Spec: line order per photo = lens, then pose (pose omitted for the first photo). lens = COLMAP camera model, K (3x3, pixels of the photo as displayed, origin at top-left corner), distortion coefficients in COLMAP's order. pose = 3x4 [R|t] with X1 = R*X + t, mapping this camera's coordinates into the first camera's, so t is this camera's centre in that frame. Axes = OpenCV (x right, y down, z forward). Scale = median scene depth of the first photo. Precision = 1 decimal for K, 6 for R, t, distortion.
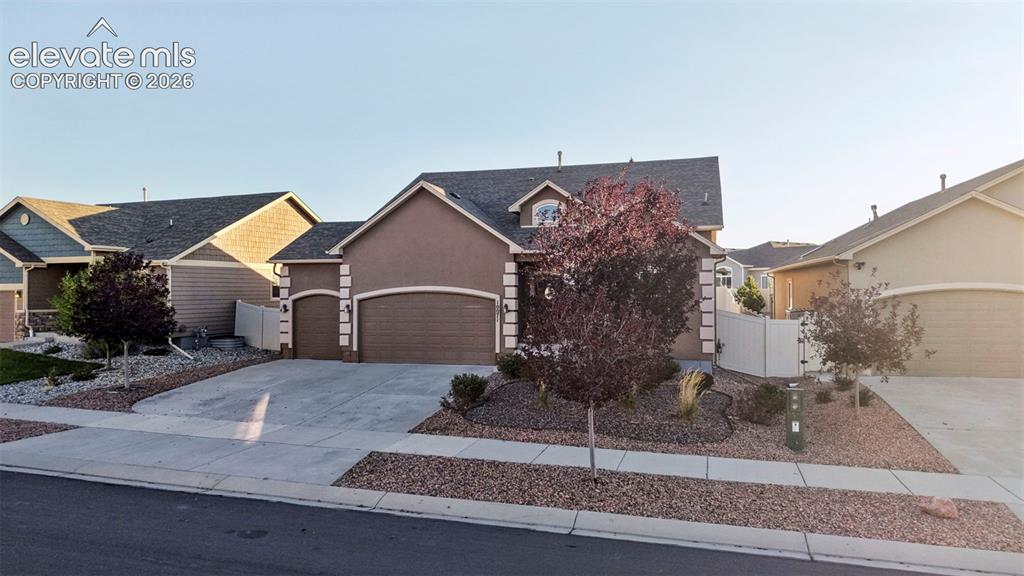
lens RADIAL K [[697.9, 0, 513.0], [0, 697.9, 289.3], [0, 0, 1]] dist [0.033561, -0.041984]
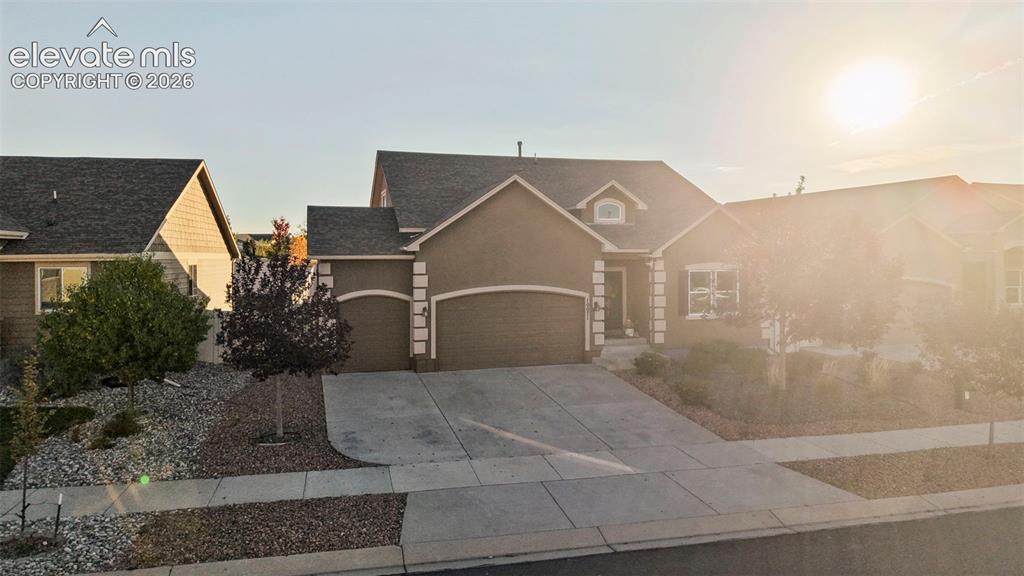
lens RADIAL K [[697.9, 0, 519.0], [0, 697.9, 284.0], [0, 0, 1]] dist [0.033561, -0.041984]
pose [[0.843672, -0.022449, 0.536389, -0.609434], [0.001640, 0.999228, 0.039241, -0.042169], [-0.536856, -0.032227, 0.843058, 0.192051]]
